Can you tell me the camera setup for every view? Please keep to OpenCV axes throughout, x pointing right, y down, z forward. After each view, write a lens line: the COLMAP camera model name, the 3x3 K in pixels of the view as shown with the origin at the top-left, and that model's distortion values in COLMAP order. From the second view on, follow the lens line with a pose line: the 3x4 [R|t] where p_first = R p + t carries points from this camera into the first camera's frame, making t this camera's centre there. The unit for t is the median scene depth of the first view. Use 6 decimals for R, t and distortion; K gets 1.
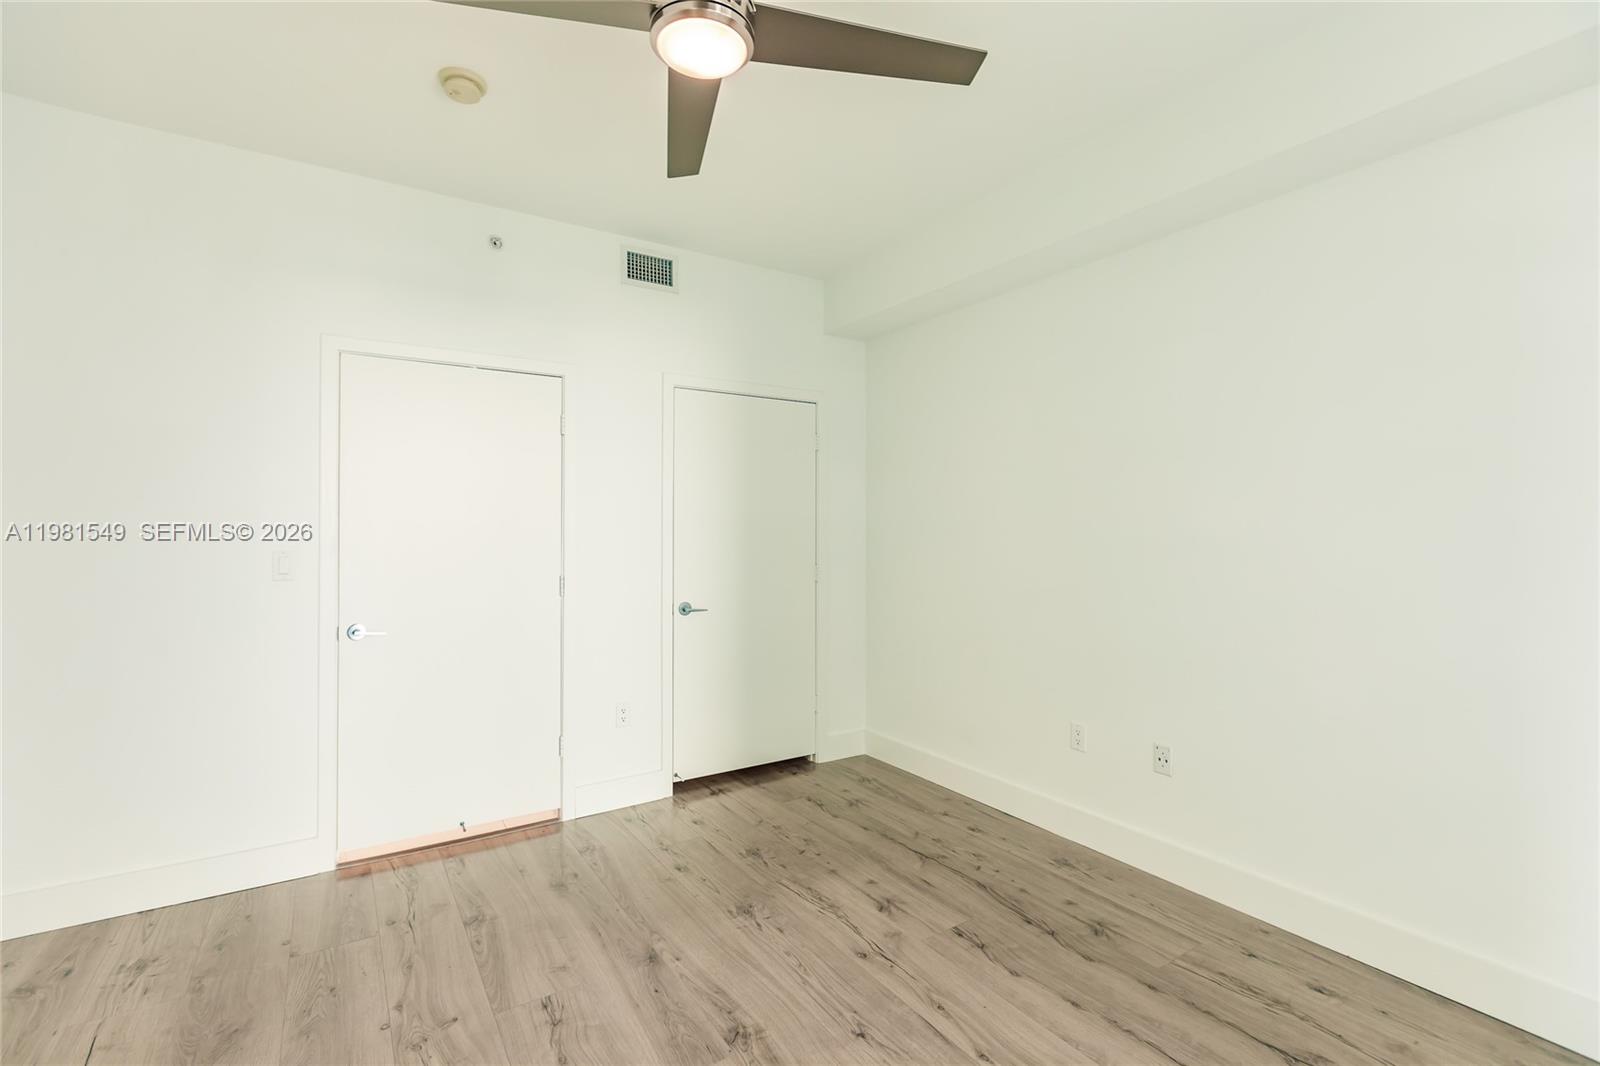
lens RADIAL K [[721.8, 0, 805.1], [0, 721.8, 521.4], [0, 0, 1]] dist [-0.000579, -0.001895]
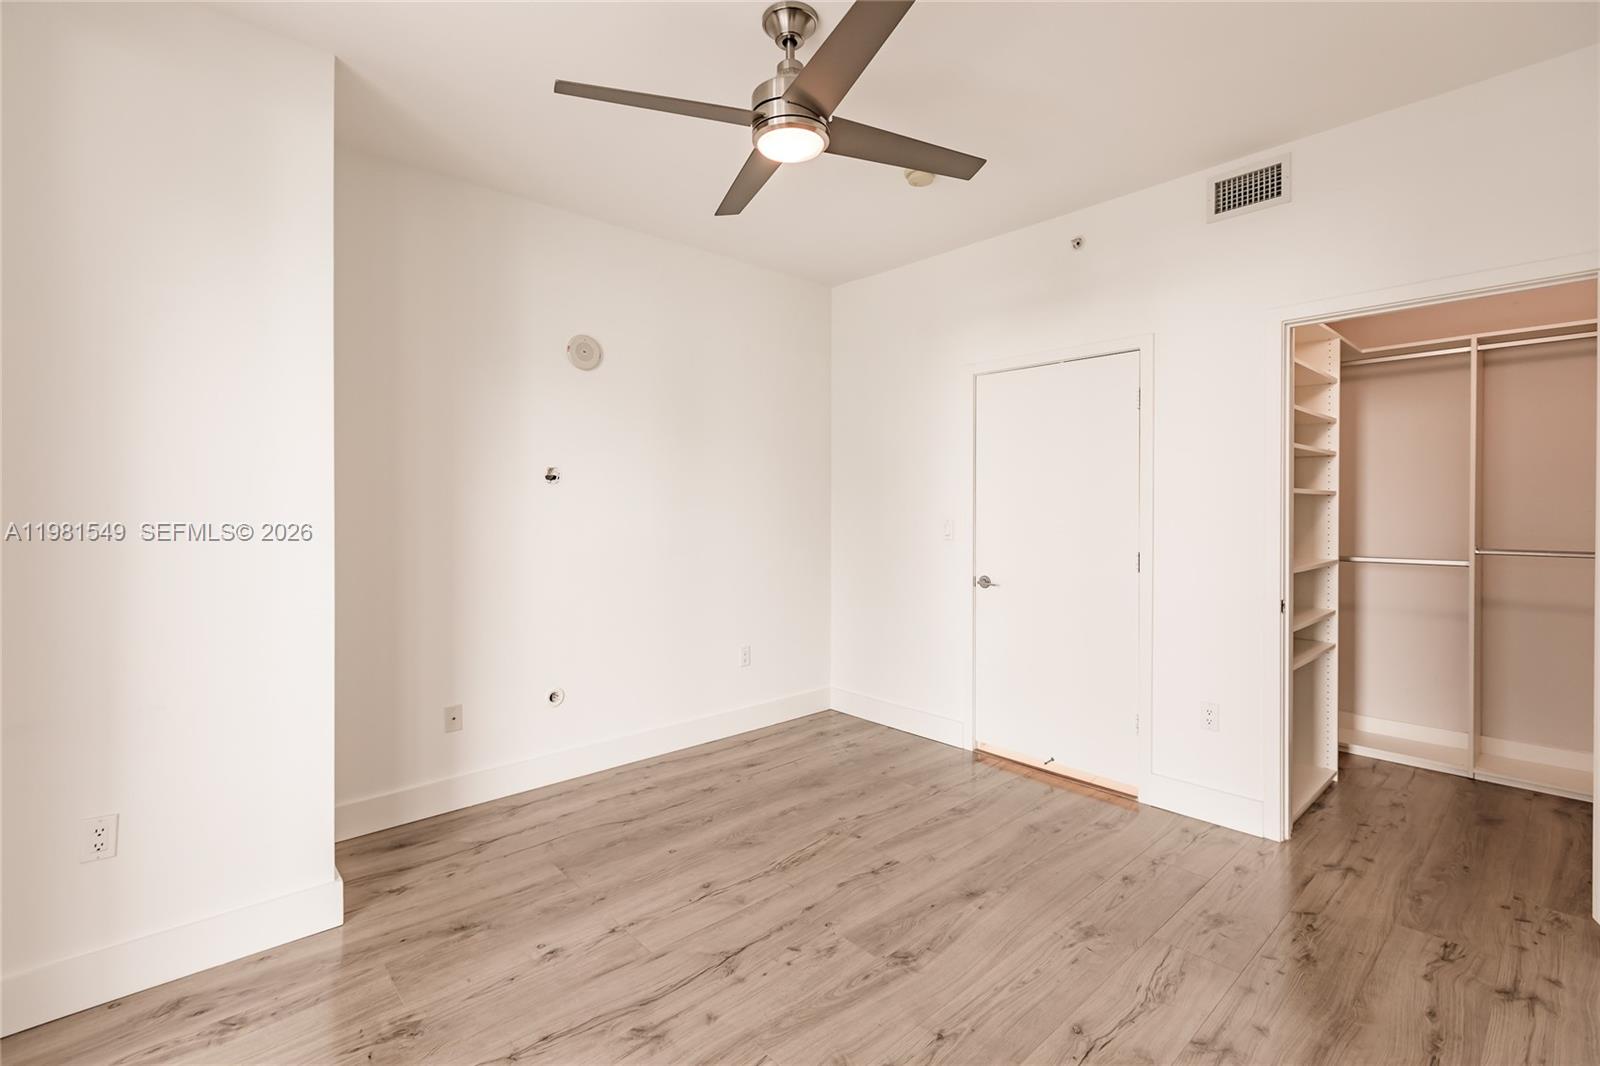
lens RADIAL K [[721.8, 0, 781.1], [0, 721.8, 504.6], [0, 0, 1]] dist [-0.000579, -0.001895]
pose [[0.139330, 0.000723, -0.990246, 0.742055], [0.011005, 0.999937, 0.002278, 0.003542], [0.990185, -0.011215, 0.139314, 0.499553]]
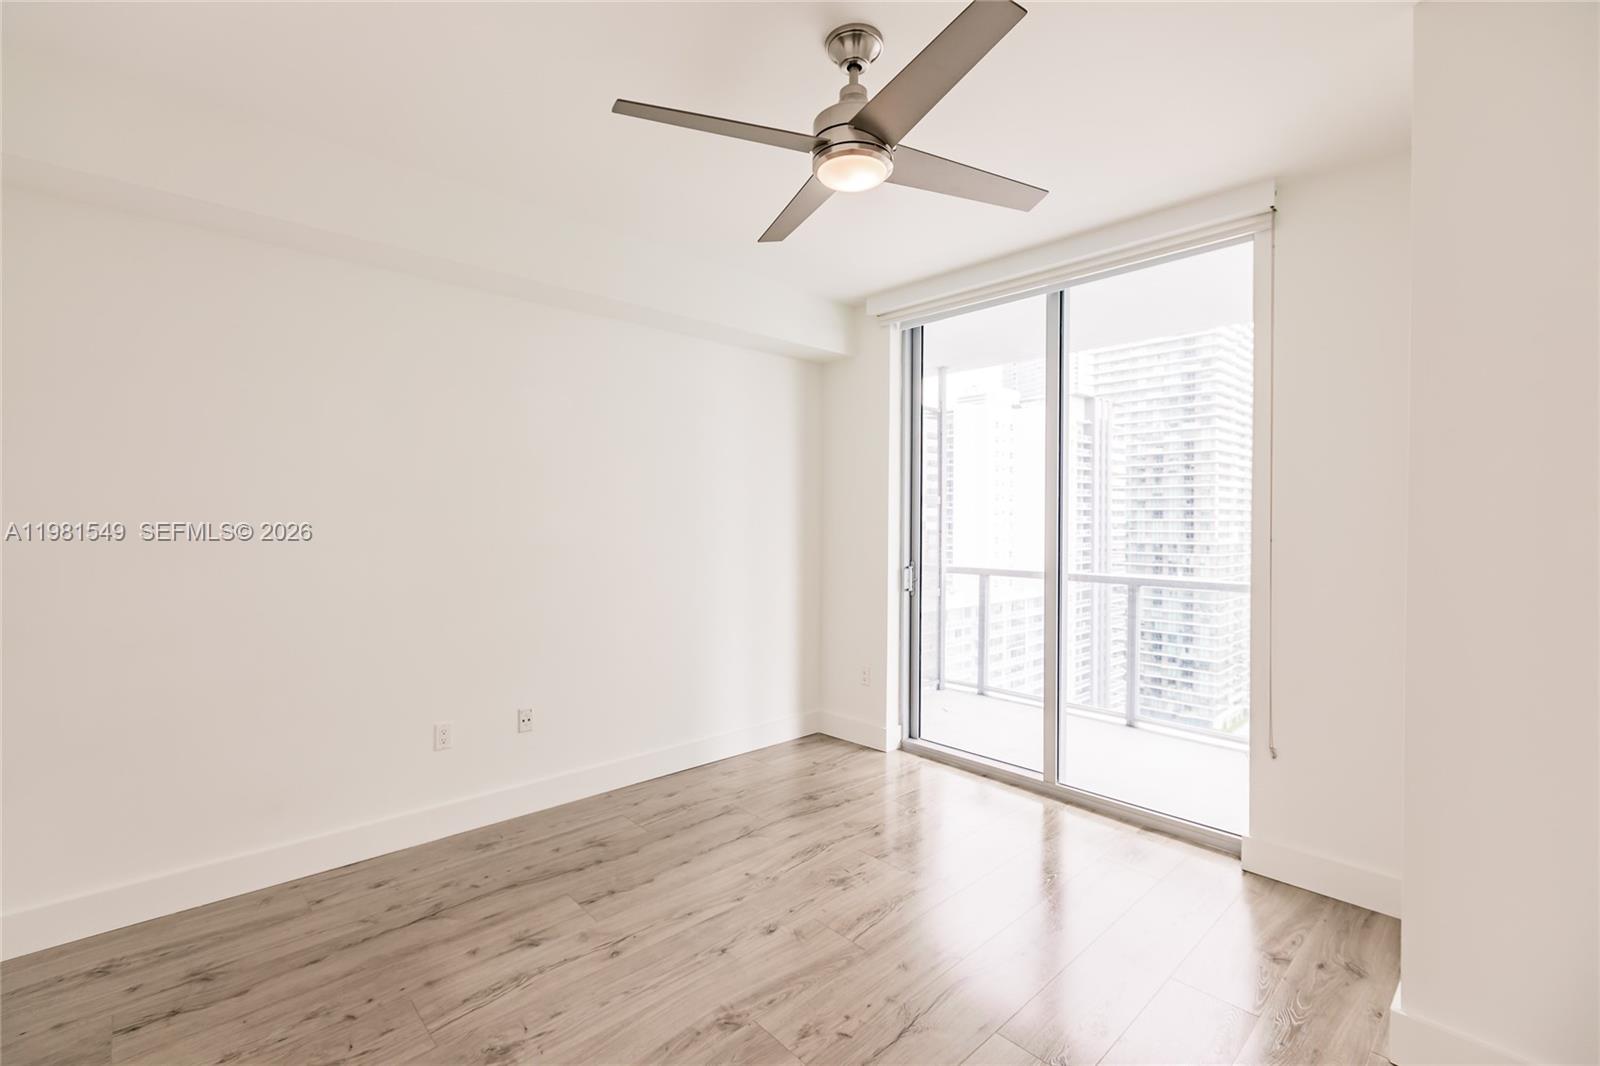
lens RADIAL K [[721.8, 0, 786.3], [0, 721.8, 532.5], [0, 0, 1]] dist [-0.000579, -0.001895]
pose [[-0.163392, -0.027927, 0.986166, -0.864158], [-0.018019, 0.999517, 0.025320, -0.035343], [-0.986397, -0.013632, -0.163816, 0.829102]]
